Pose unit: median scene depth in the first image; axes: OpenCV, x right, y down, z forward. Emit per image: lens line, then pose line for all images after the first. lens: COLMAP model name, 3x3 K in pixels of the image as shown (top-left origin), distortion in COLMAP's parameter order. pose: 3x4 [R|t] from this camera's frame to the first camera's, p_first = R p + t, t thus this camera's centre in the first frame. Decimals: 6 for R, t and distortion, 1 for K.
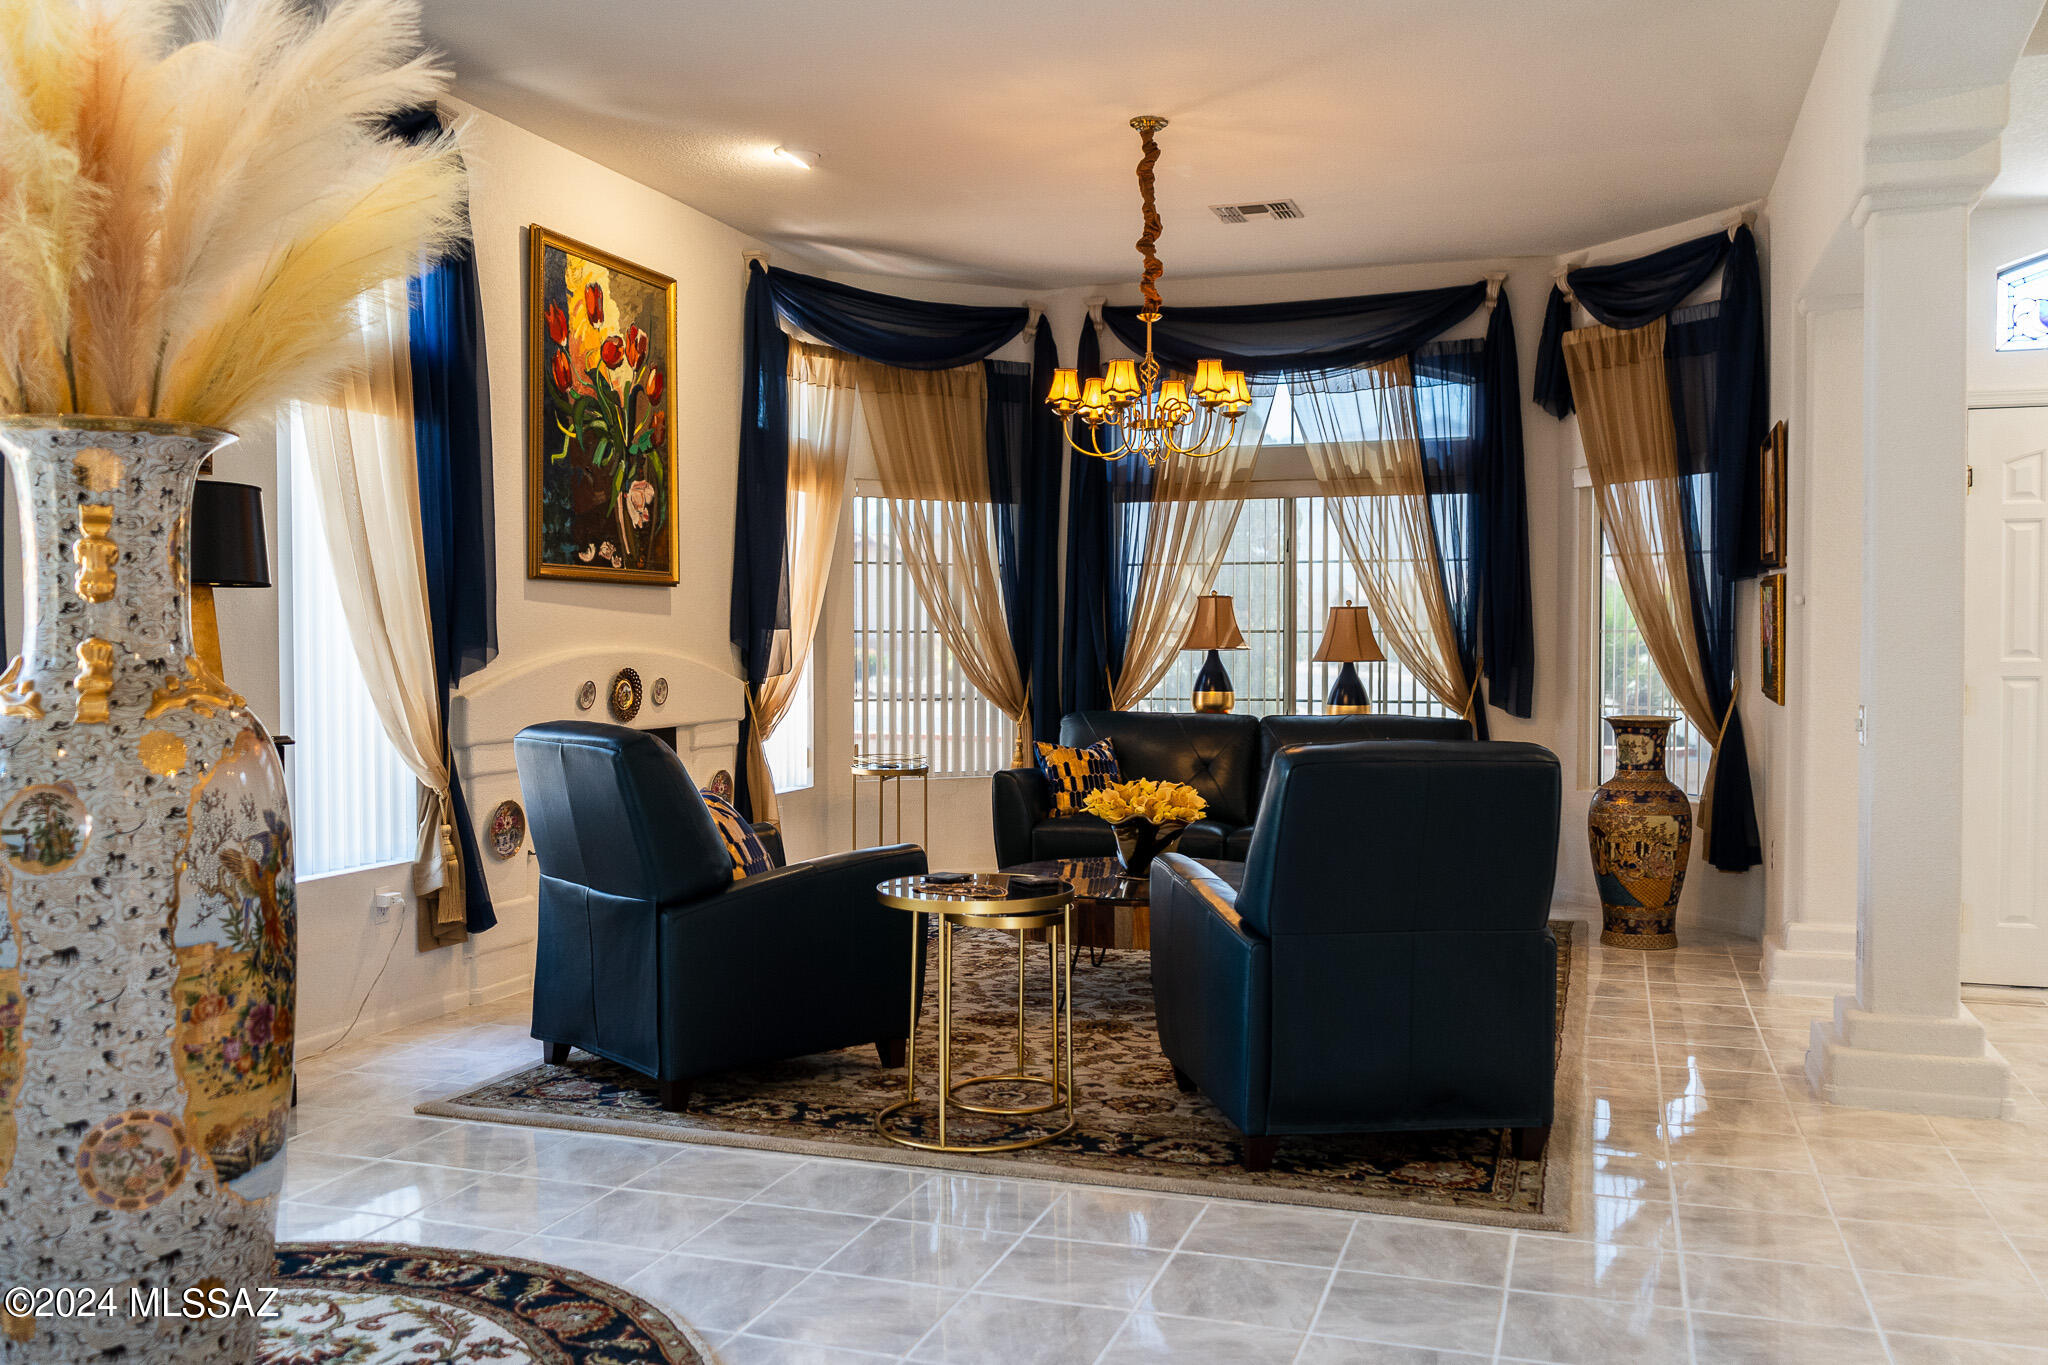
lens RADIAL K [[1716.4, 0, 1024.0], [0, 1716.4, 682.5], [0, 0, 1]] dist [-0.008220, 0.003790]
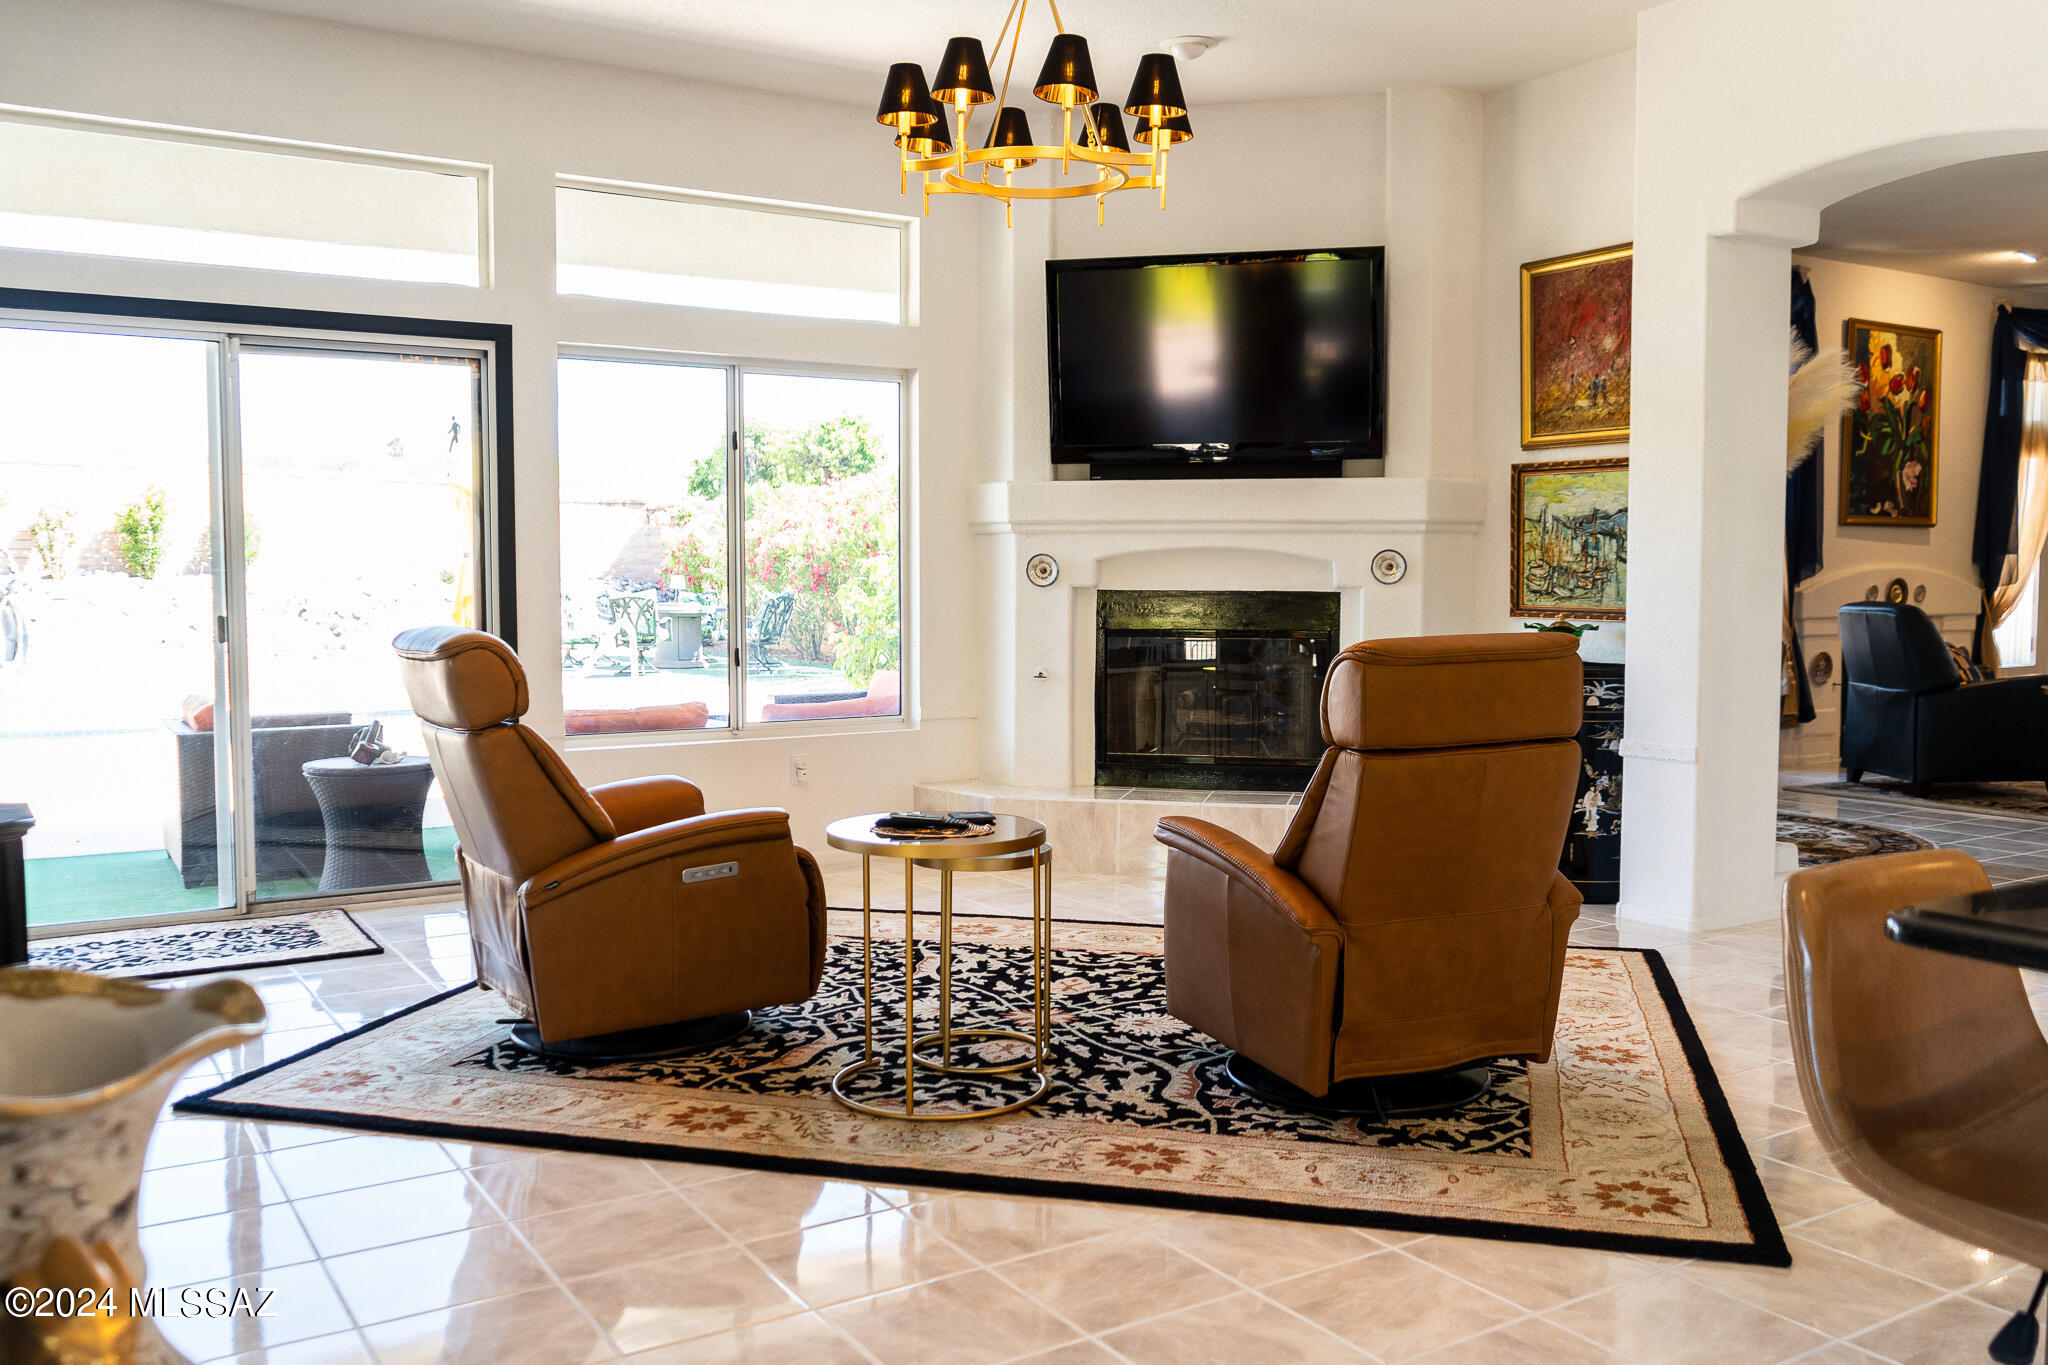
lens RADIAL K [[1716.4, 0, 1024.0], [0, 1716.4, 682.5], [0, 0, 1]] dist [-0.008220, 0.003790]
pose [[0.773396, 0.043695, -0.632415, 0.161792], [-0.016426, 0.998668, 0.048912, 0.024913], [0.633710, -0.027440, 0.773084, -0.798288]]
